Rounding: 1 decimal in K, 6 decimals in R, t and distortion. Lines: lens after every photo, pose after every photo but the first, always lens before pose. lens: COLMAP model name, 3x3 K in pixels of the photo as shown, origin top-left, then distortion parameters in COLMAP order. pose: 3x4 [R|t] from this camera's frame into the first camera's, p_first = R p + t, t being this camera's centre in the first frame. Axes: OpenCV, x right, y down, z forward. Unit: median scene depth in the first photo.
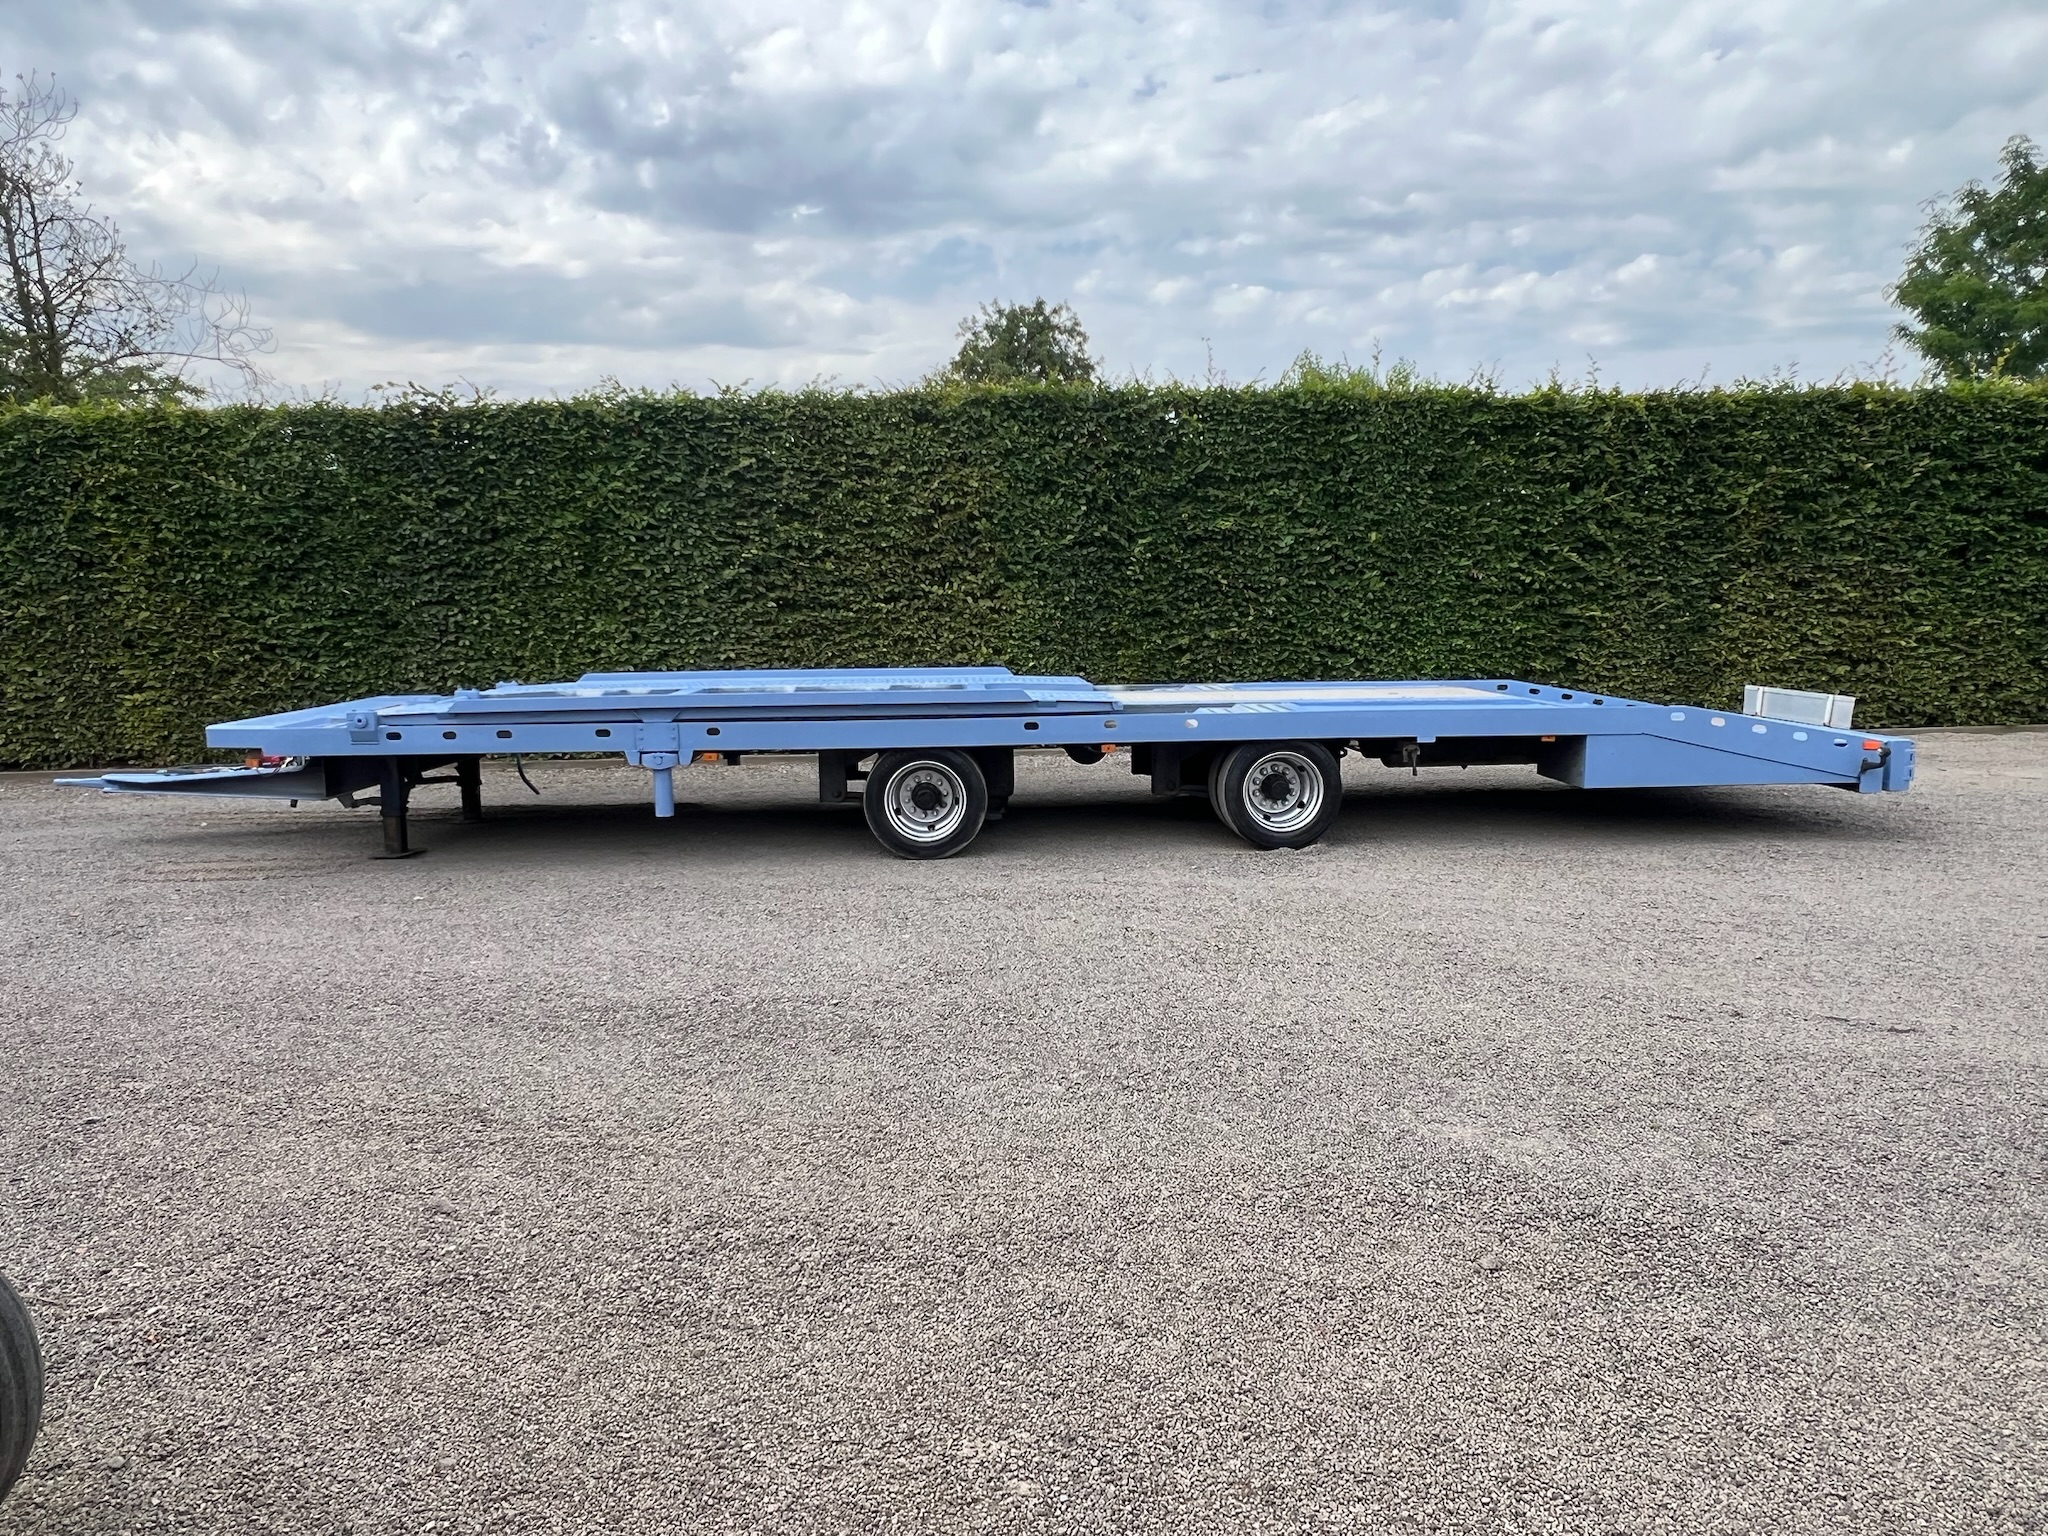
lens RADIAL K [[1354.0, 0, 1013.3], [0, 1354.0, 766.4], [0, 0, 1]] dist [-0.002119, -0.001379]
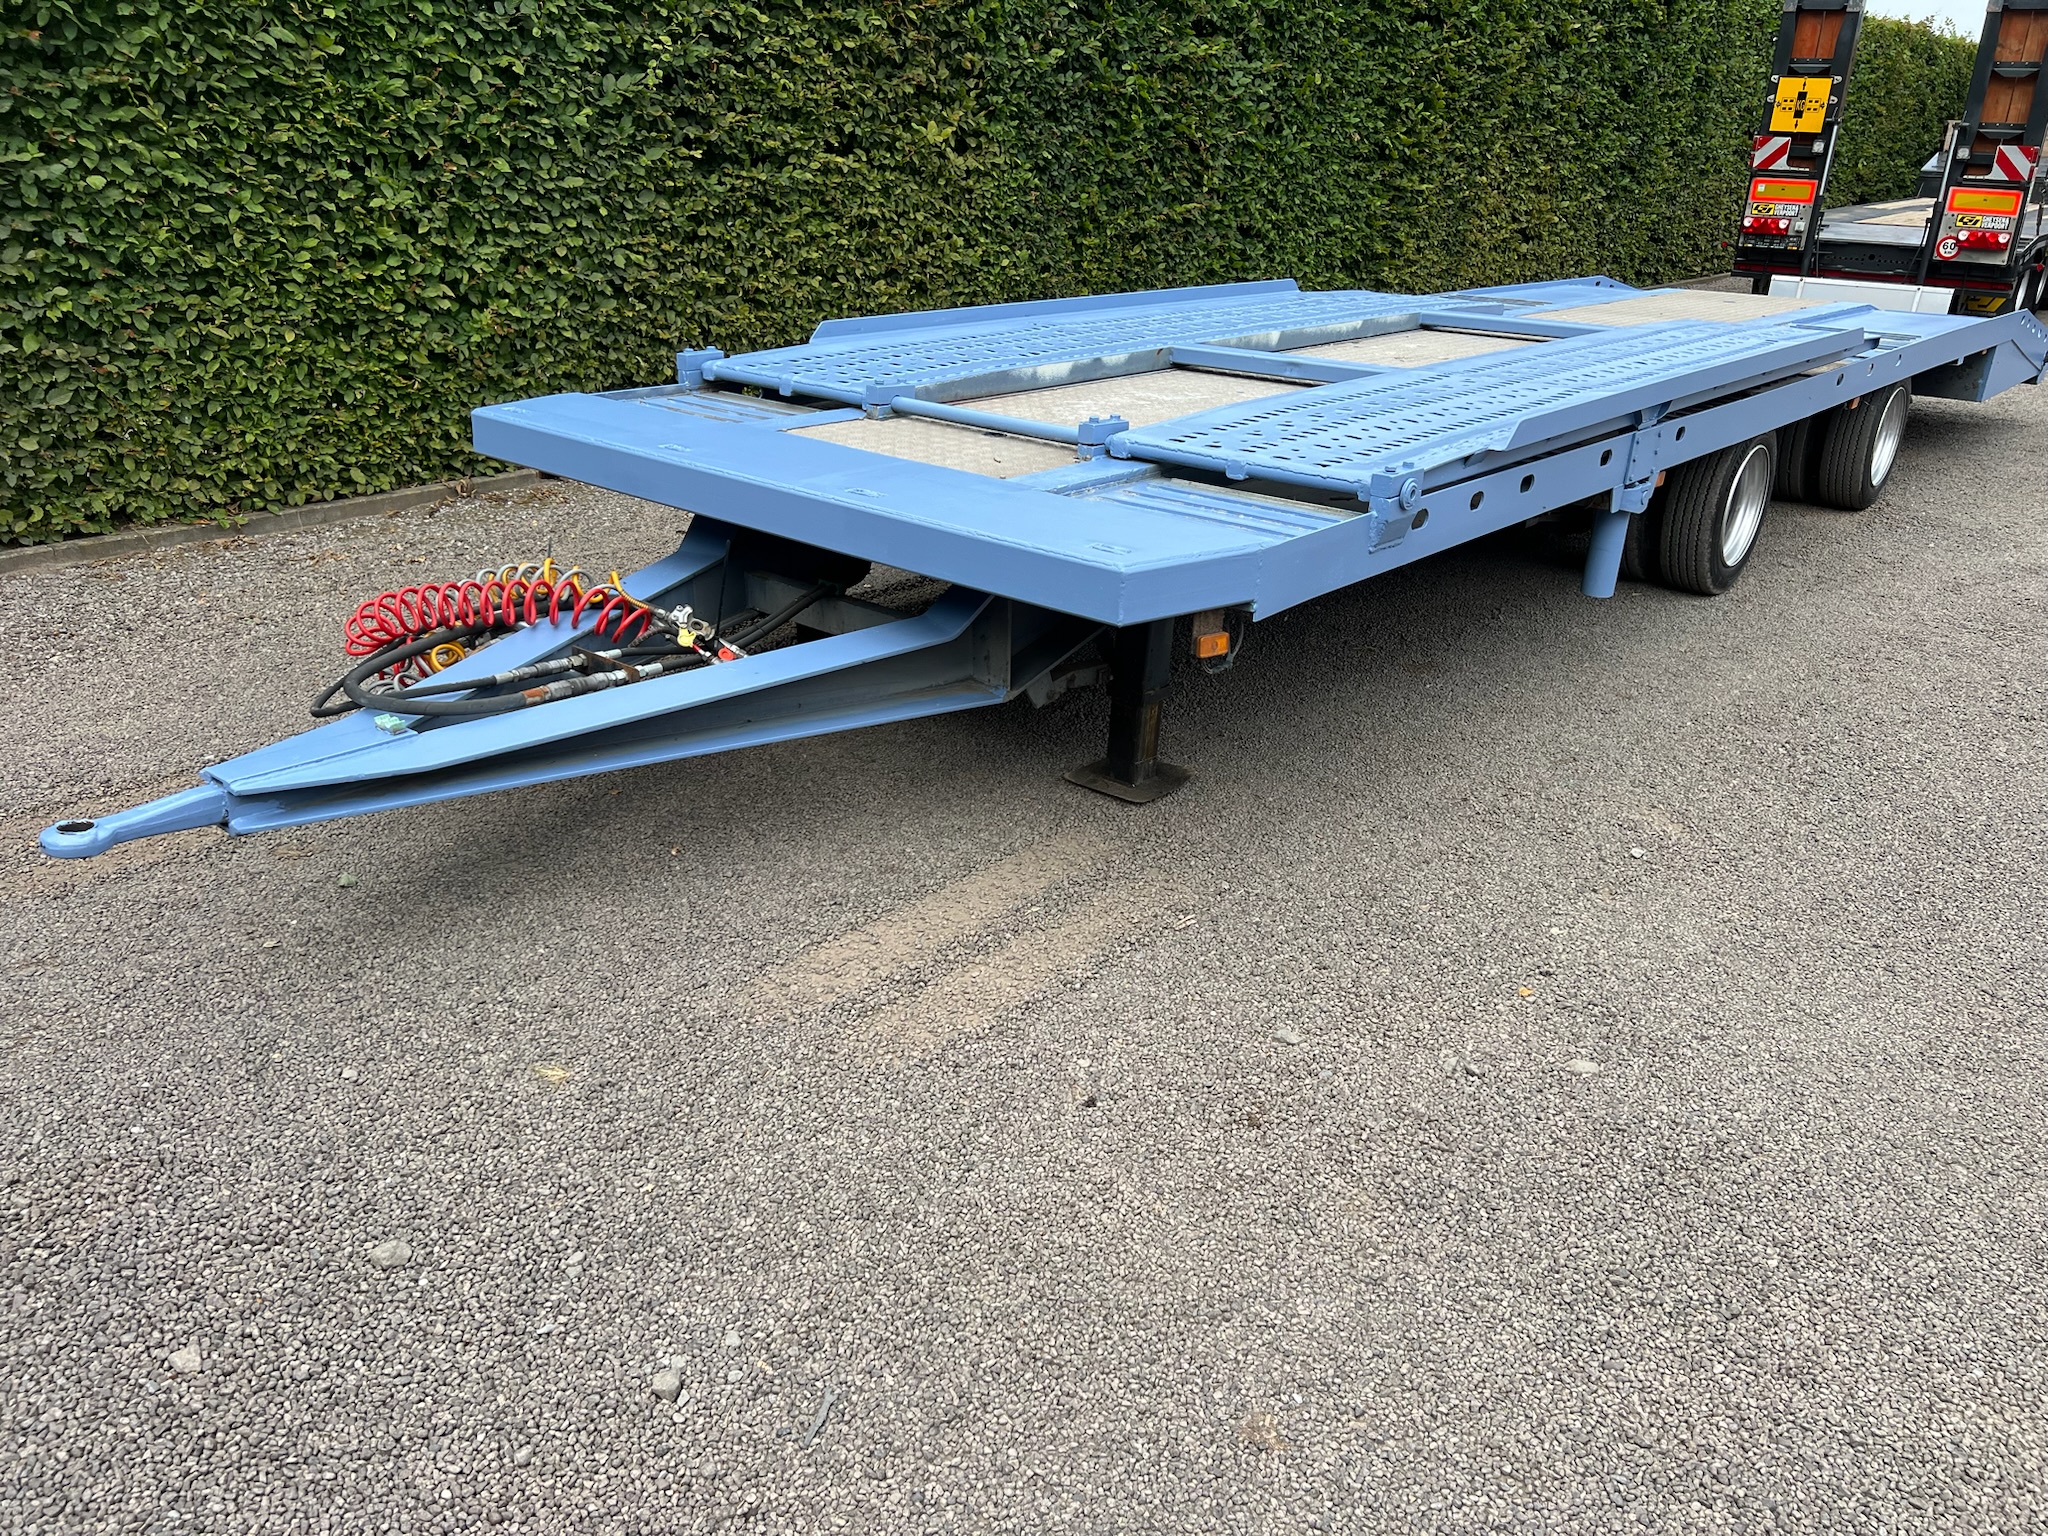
lens RADIAL K [[1540.1, 0, 1033.3], [0, 1540.1, 777.9], [0, 0, 1]] dist [0.045489, -0.052345]
pose [[0.681075, -0.251184, 0.687782, -0.556407], [0.052545, 0.953663, 0.296254, -0.059398], [-0.730326, -0.165632, 0.662714, 0.460705]]
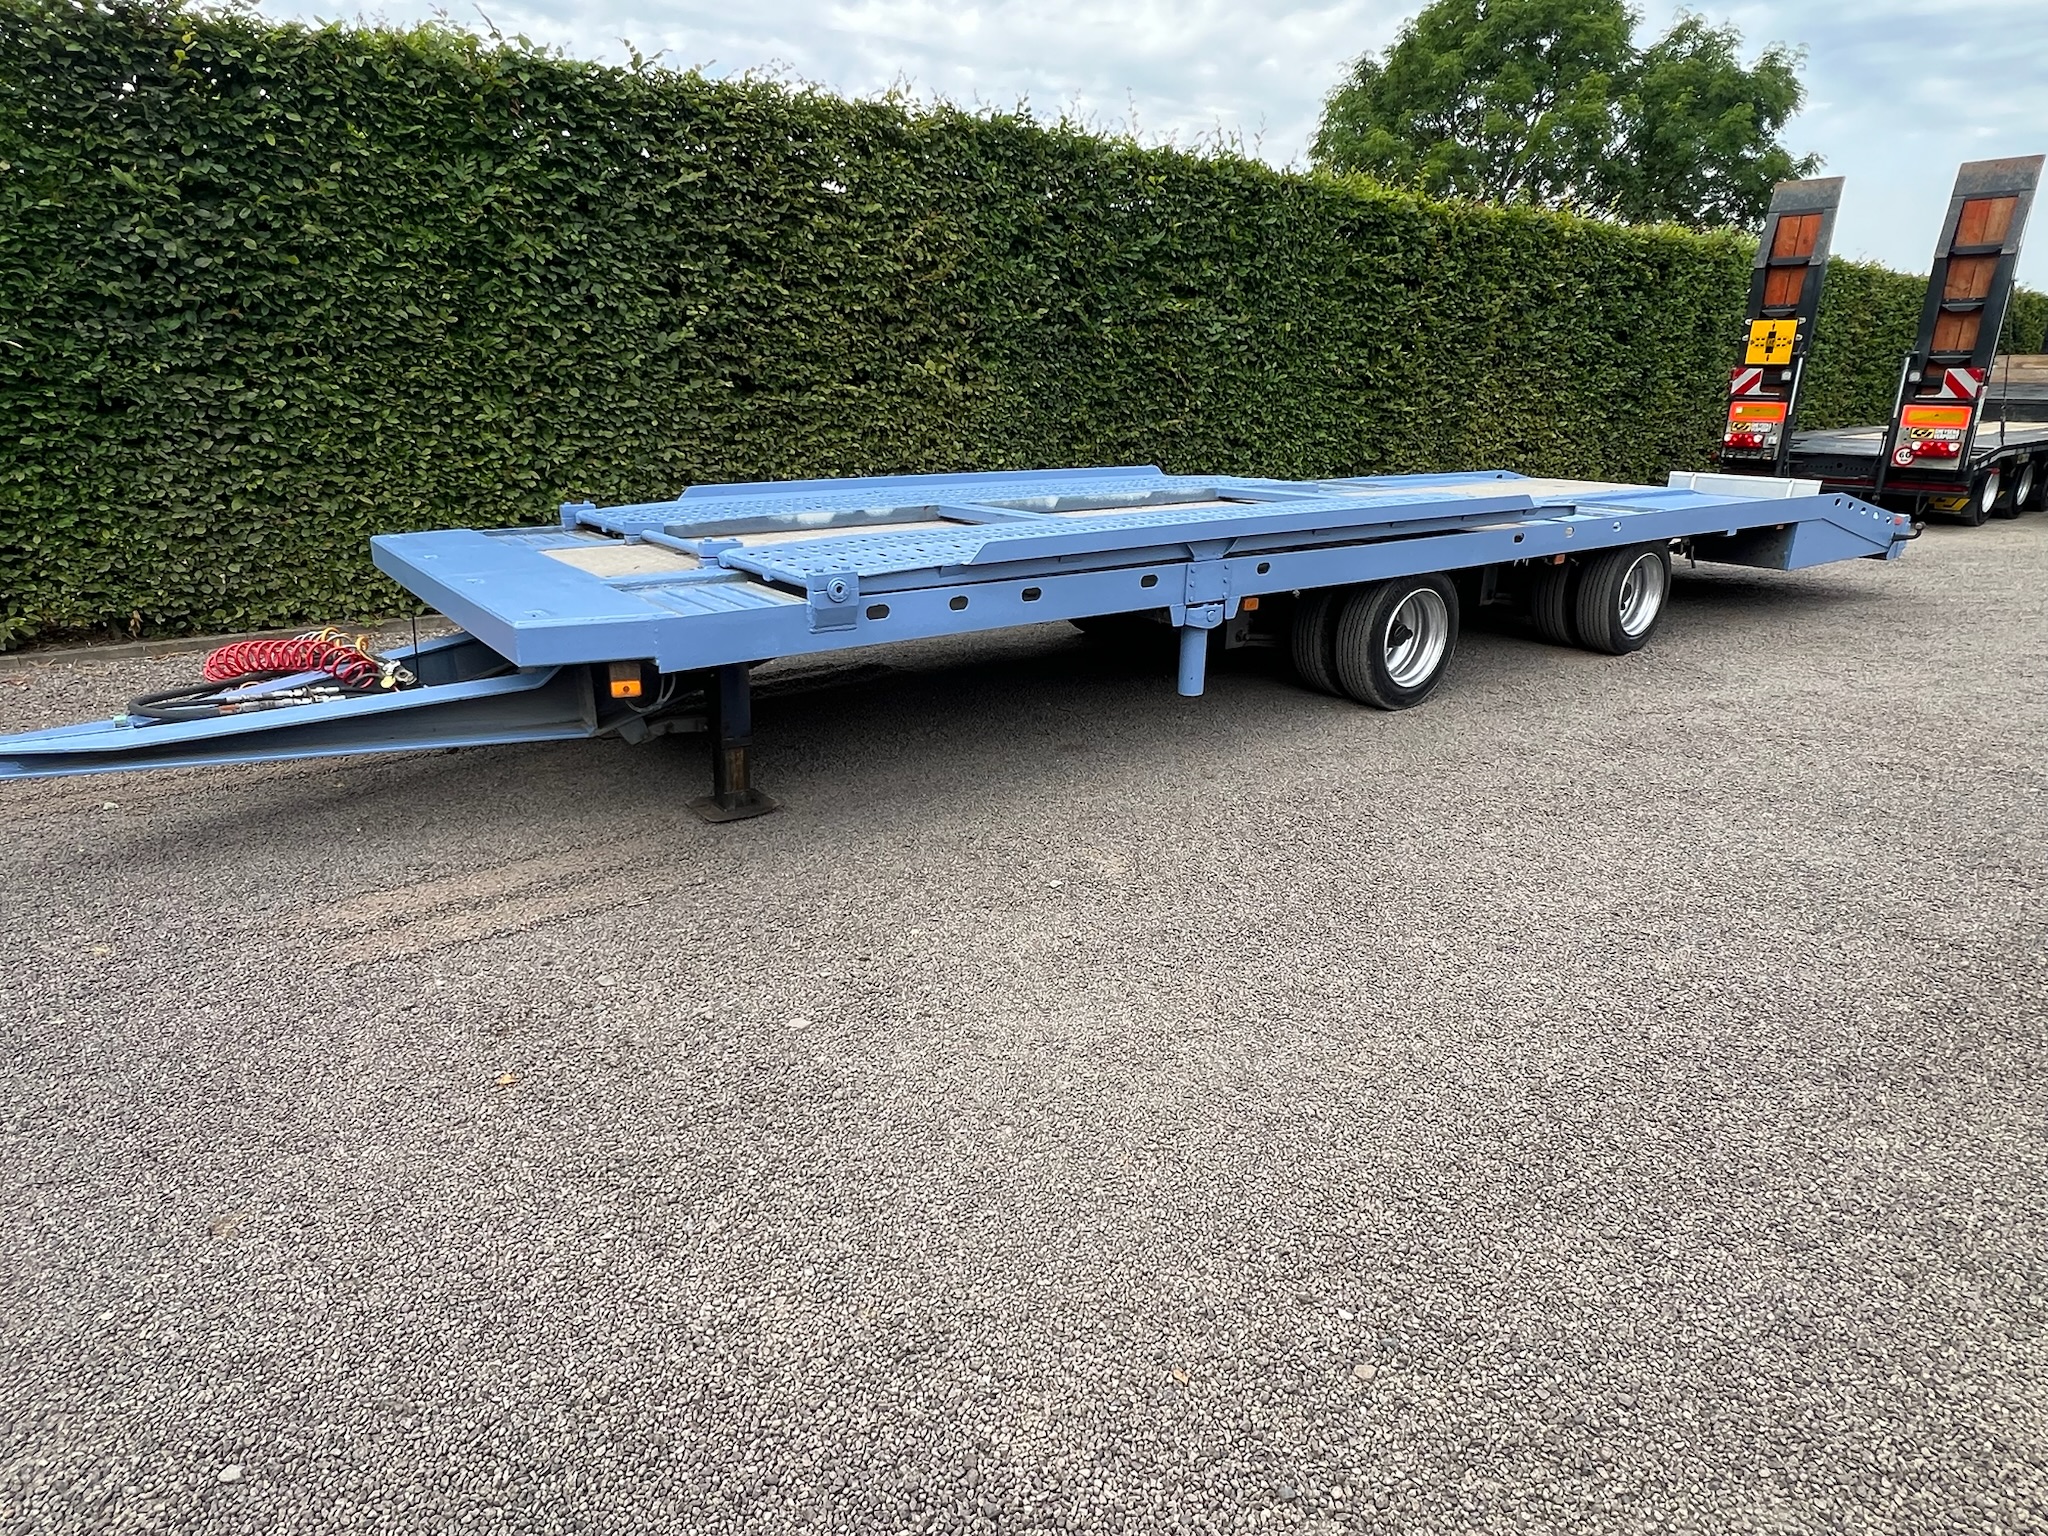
lens RADIAL K [[1175.6, 0, 1014.7], [0, 1175.6, 769.9], [0, 0, 1]] dist [-0.006835, 0.001945]
pose [[0.833801, -0.152002, 0.530728, -0.419180], [0.050041, 0.978201, 0.201542, -0.032959], [-0.549793, -0.141488, 0.823231, 0.341248]]
